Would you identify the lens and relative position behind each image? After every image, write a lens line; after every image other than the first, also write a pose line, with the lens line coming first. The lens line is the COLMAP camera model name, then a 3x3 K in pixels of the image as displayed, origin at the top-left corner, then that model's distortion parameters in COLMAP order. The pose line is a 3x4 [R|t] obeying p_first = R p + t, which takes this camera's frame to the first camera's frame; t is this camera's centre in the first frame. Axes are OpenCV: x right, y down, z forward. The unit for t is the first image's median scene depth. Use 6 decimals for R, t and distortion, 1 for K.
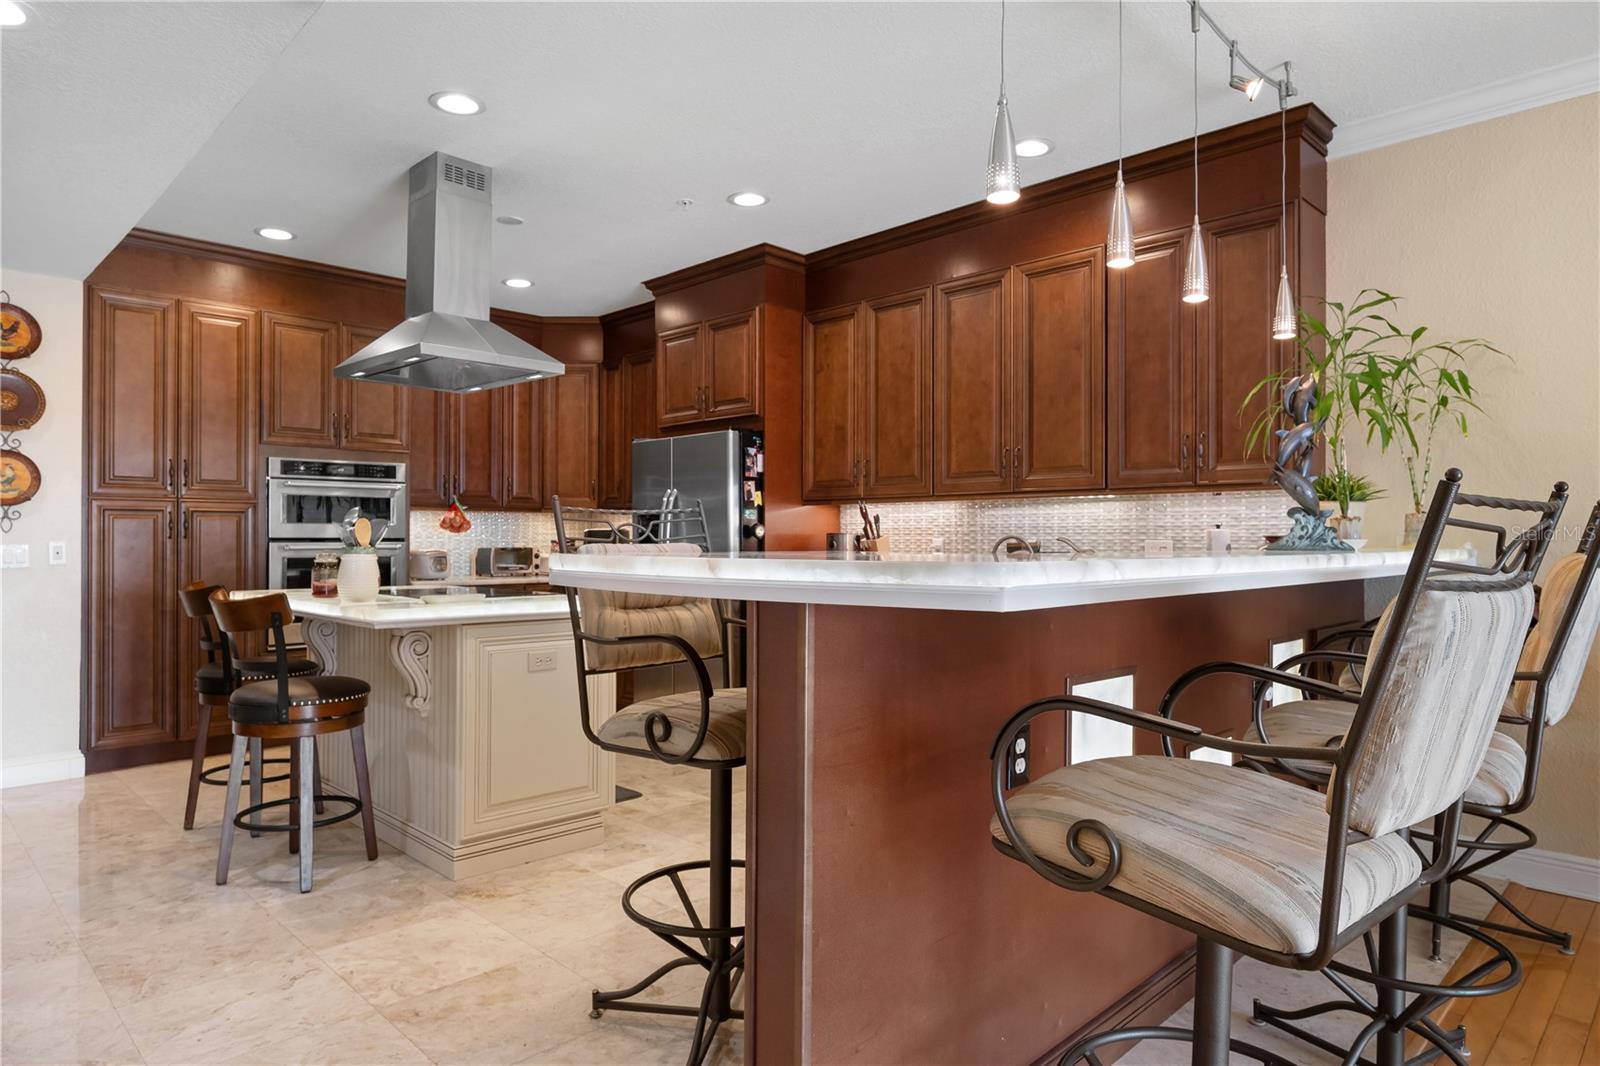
lens RADIAL K [[956.5, 0, 803.1], [0, 956.5, 533.3], [0, 0, 1]] dist [-0.001003, 0.000077]
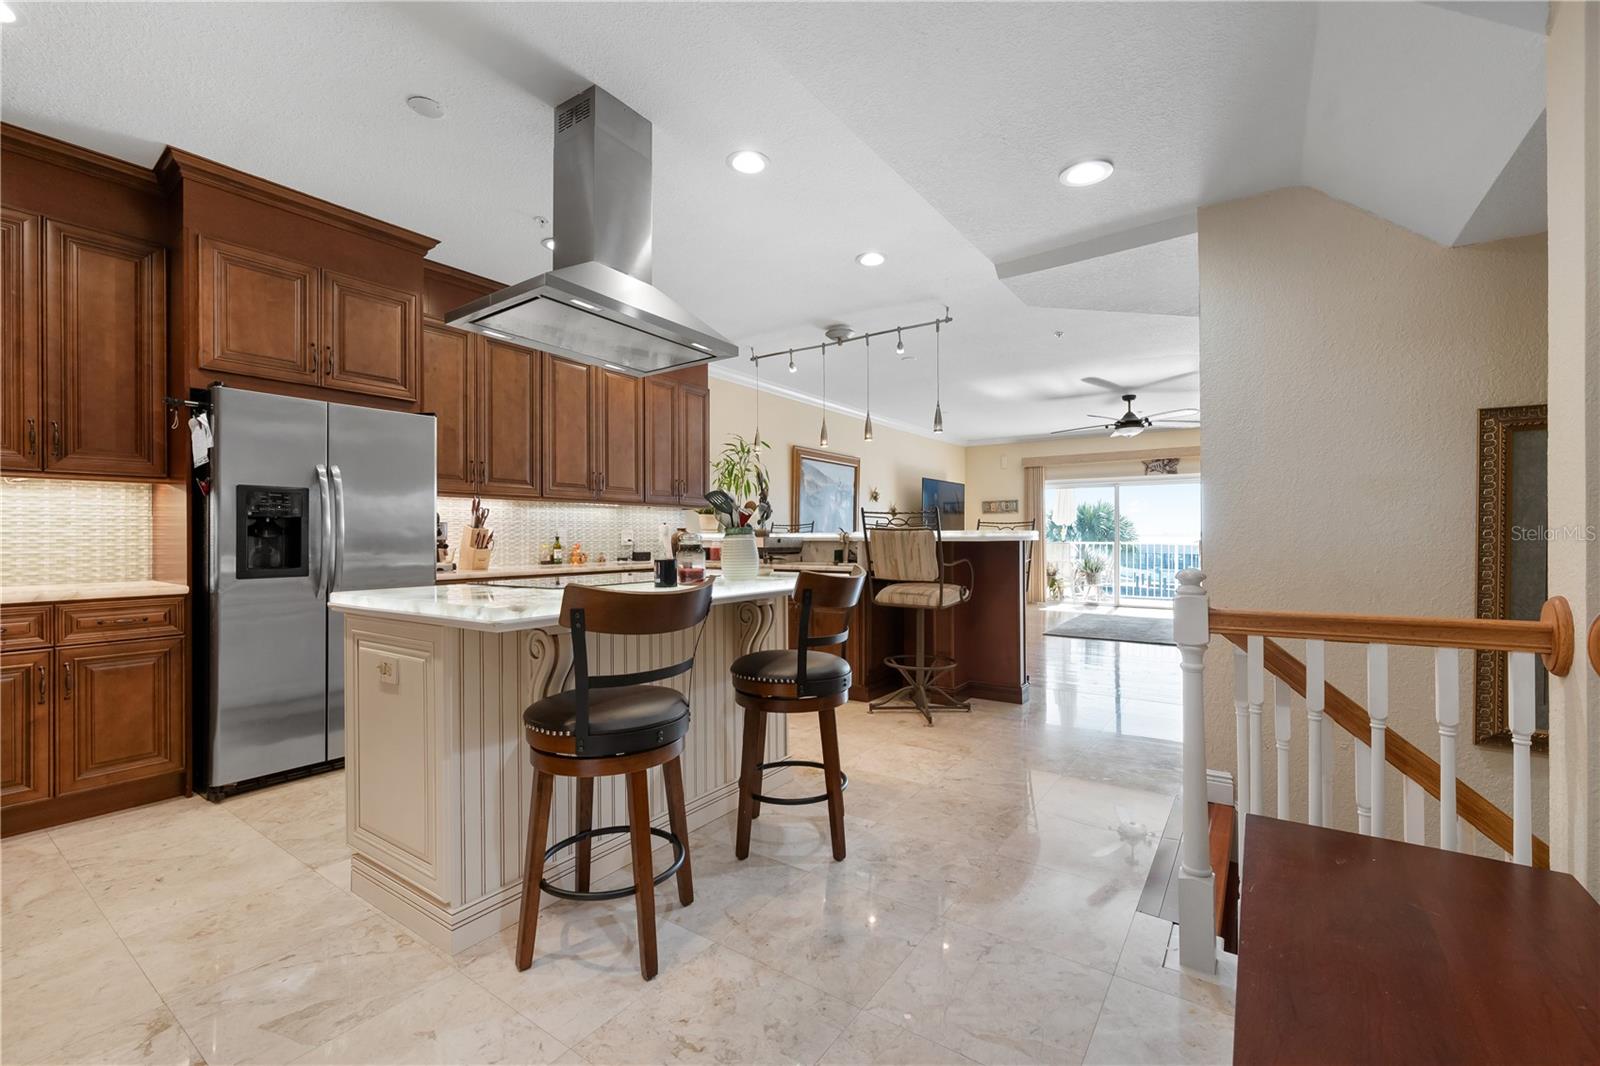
lens RADIAL K [[663.8, 0, 801.1], [0, 663.8, 539.7], [0, 0, 1]] dist [0.000560, -0.000041]
pose [[-0.174056, -0.004510, 0.984725, -0.839396], [-0.002622, 0.999988, 0.004117, 0.016775], [-0.984732, -0.001865, -0.174065, 0.755959]]
